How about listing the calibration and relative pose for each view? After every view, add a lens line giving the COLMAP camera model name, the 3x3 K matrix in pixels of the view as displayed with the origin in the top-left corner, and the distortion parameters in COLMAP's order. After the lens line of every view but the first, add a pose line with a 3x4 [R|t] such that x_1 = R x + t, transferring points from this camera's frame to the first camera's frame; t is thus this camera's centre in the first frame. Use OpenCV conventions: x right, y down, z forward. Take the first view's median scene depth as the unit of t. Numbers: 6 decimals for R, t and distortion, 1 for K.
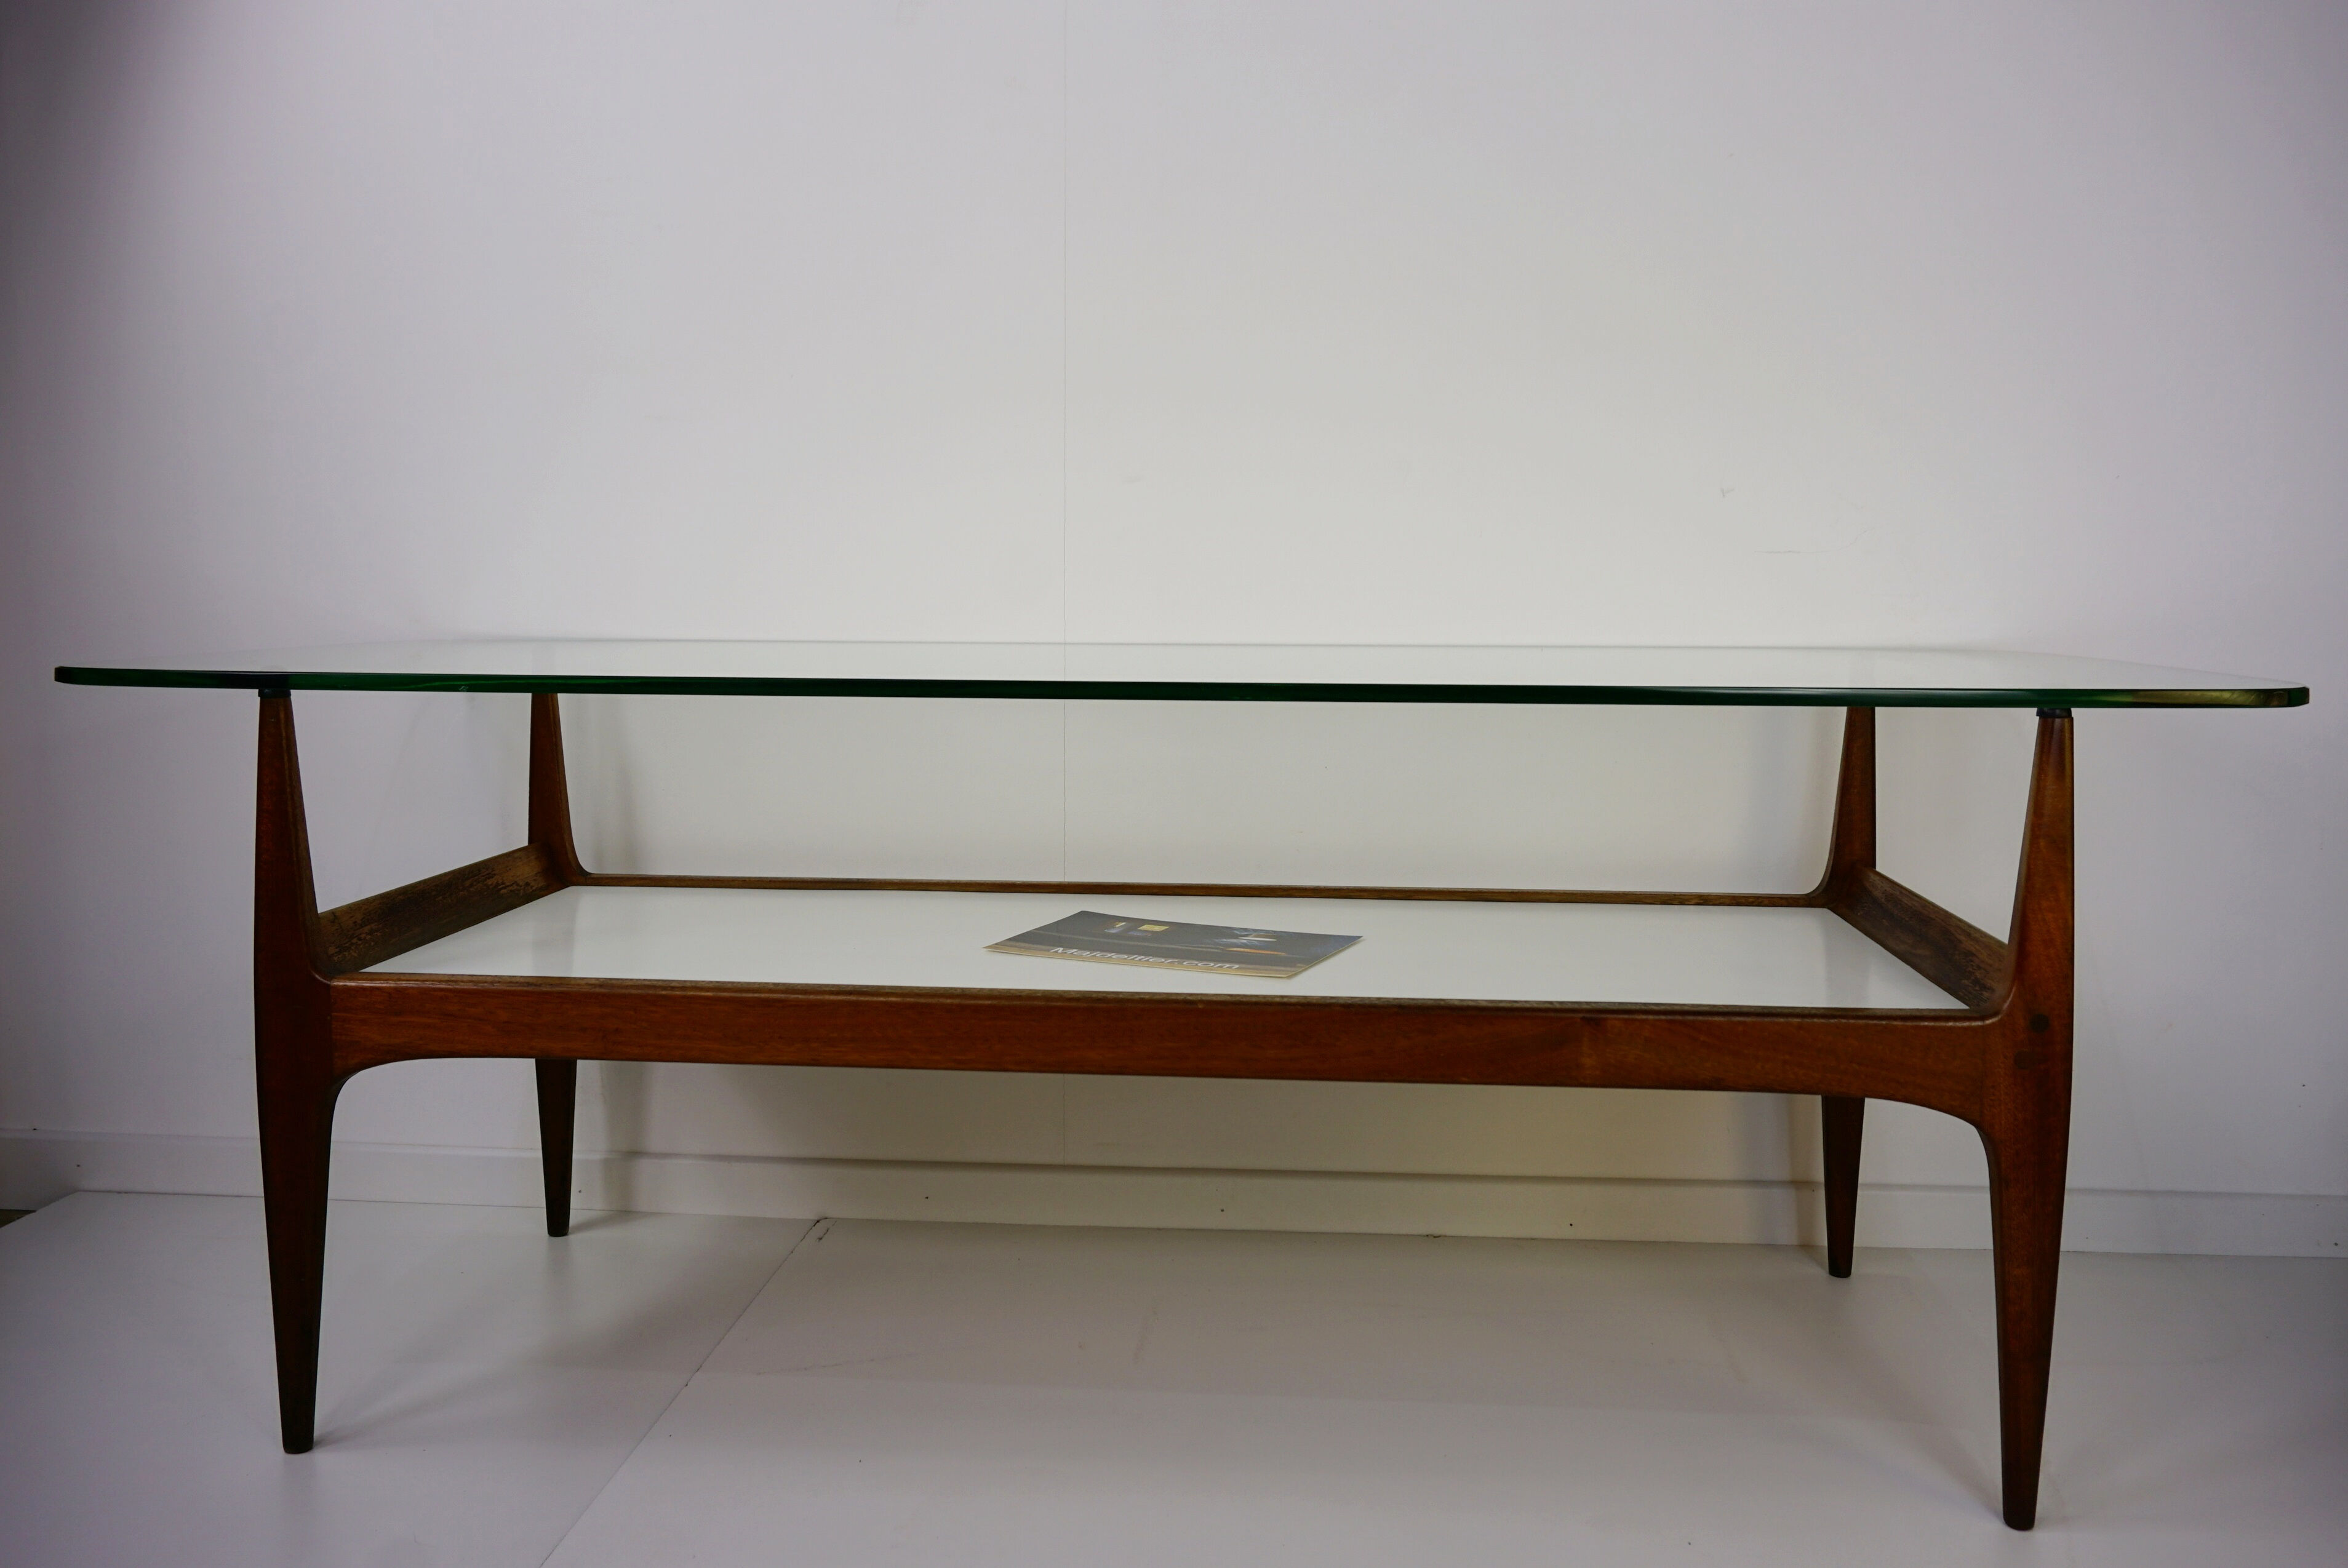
lens RADIAL K [[2027.6, 0, 1170.5], [0, 2027.6, 783.7], [0, 0, 1]] dist [-0.008424, -0.003502]
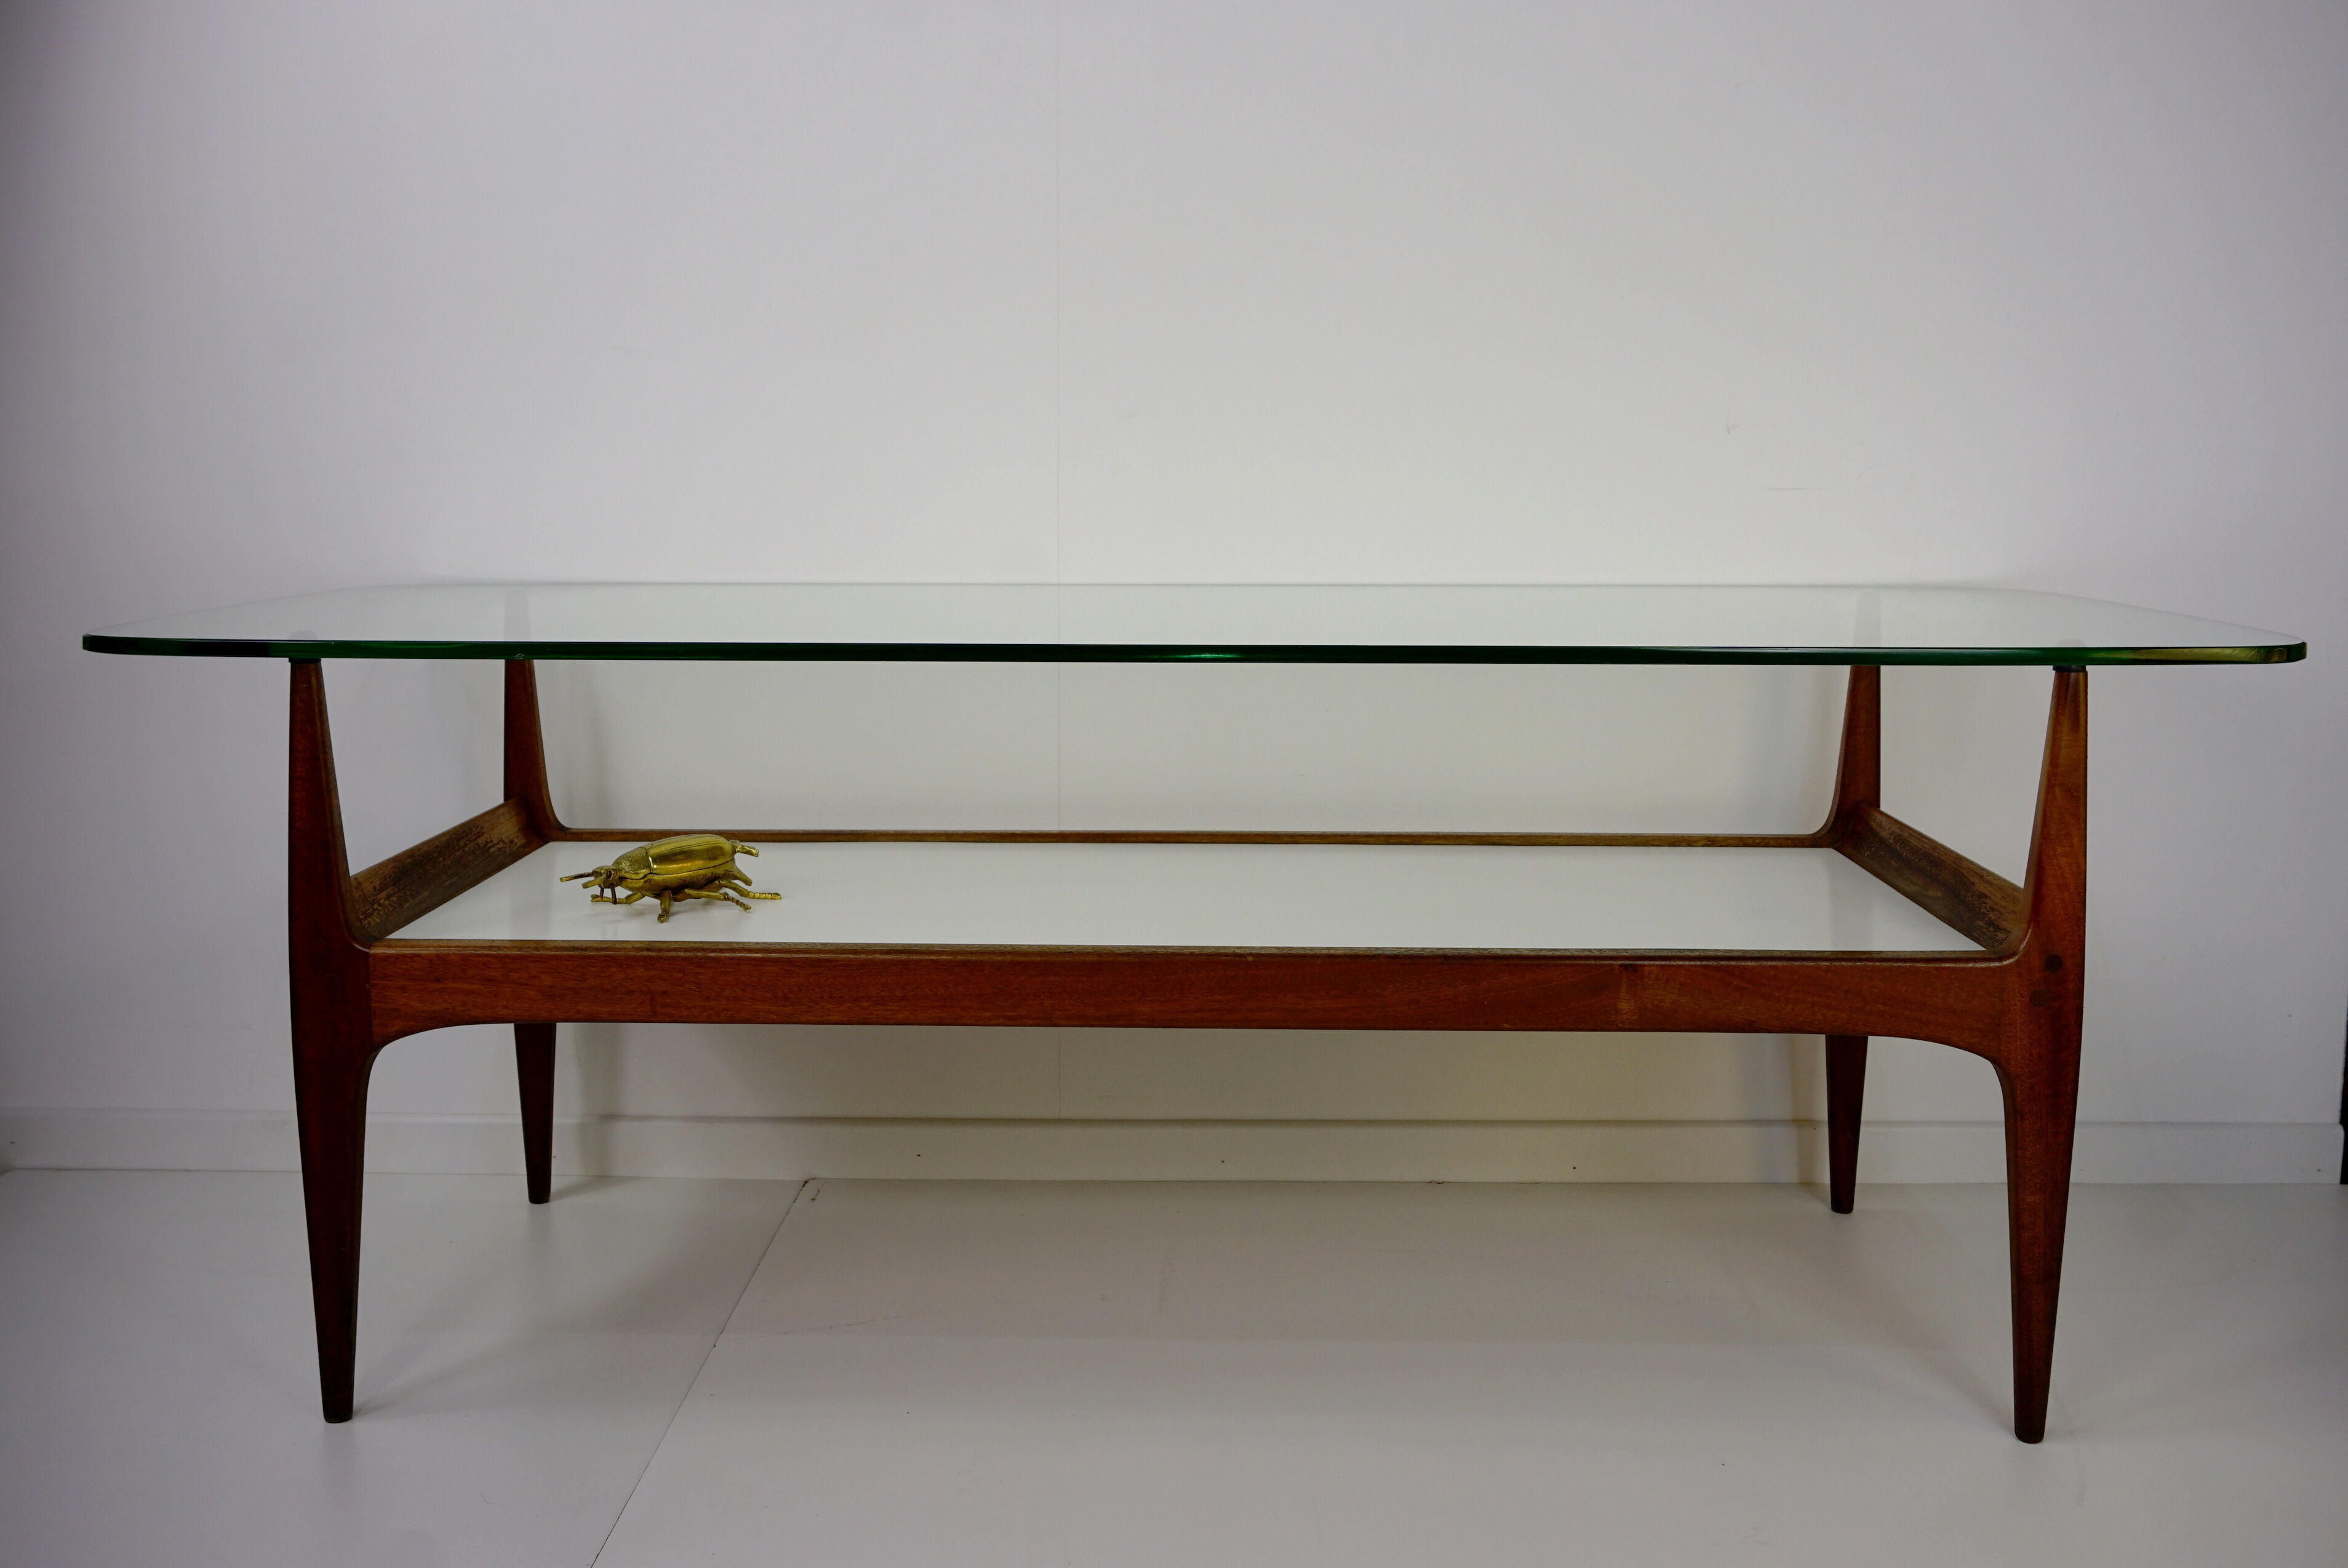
lens RADIAL K [[2302.6, 0, 1167.4], [0, 2302.6, 777.2], [0, 0, 1]] dist [-0.012780, 0.000000]
pose [[0.998099, -0.012057, 0.060436, -0.090773], [0.009755, 0.999221, 0.038244, -0.025261], [-0.060850, -0.037582, 0.997439, -0.141721]]
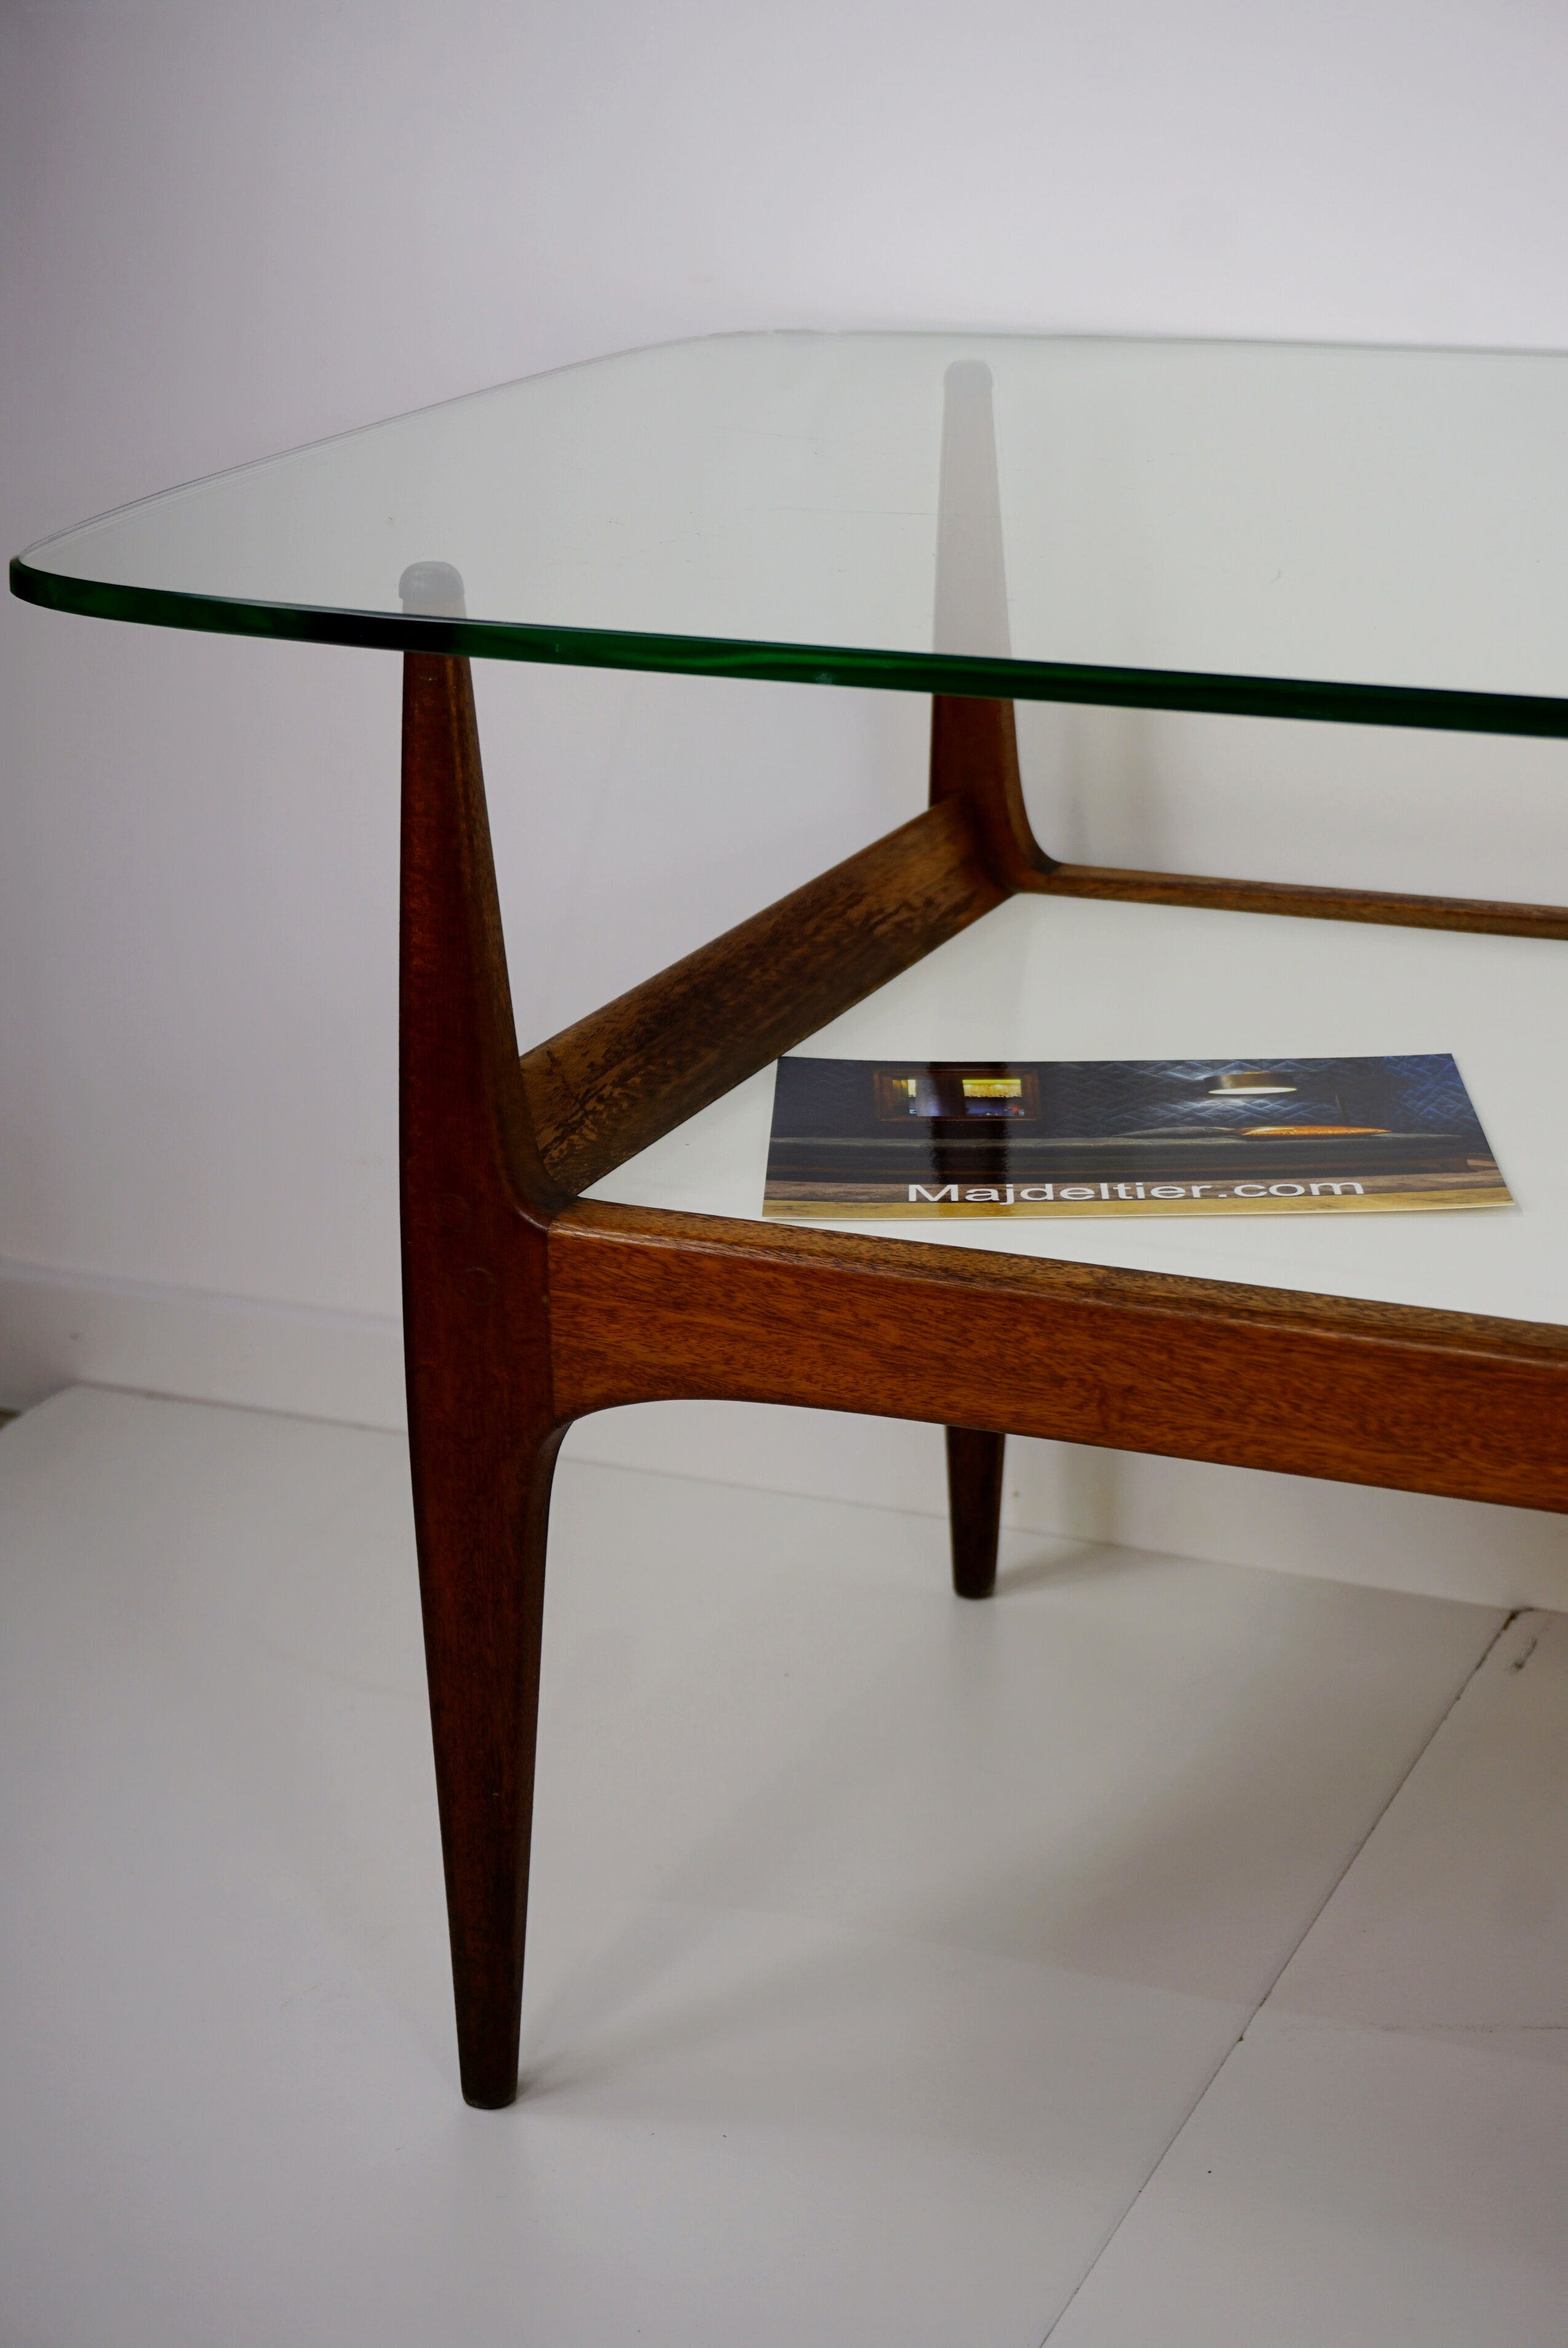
lens RADIAL K [[4294.9, 0, 782.2], [0, 4294.9, 1186.4], [0, 0, 1]] dist [-0.002455, 0.000000]
pose [[0.946532, 0.081658, -0.312106, -0.046246], [-0.008830, 0.973631, 0.227958, -0.141873], [0.322490, -0.213013, 0.922294, 0.084044]]
